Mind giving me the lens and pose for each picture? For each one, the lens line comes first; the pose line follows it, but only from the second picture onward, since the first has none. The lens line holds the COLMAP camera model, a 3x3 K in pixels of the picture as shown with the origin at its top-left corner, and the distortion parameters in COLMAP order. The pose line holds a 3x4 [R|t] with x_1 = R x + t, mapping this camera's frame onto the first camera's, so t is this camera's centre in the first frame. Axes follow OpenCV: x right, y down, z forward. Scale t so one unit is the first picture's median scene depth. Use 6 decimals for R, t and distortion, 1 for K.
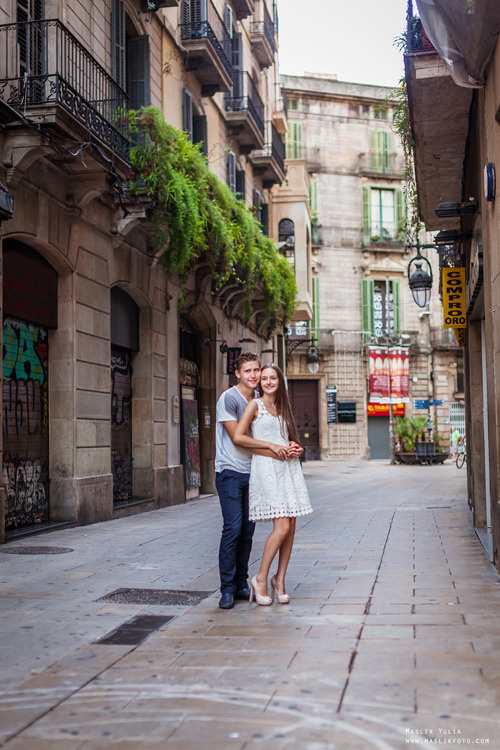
lens RADIAL K [[1015.1, 0, 250.0], [0, 1015.1, 375.0], [0, 0, 1]] dist [0.001408, 0.088451]
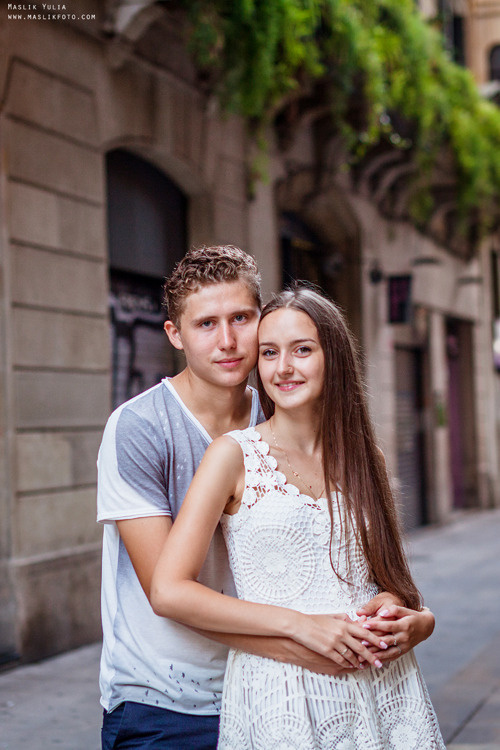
lens RADIAL K [[1728.0, 0, 250.0], [0, 1728.0, 375.0], [0, 0, 1]] dist [-0.037198, 0.594987]
pose [[0.993198, -0.022062, -0.114327, 0.021031], [0.025282, 0.999321, 0.026796, -0.000793], [0.113659, -0.029504, 0.993082, 0.200692]]
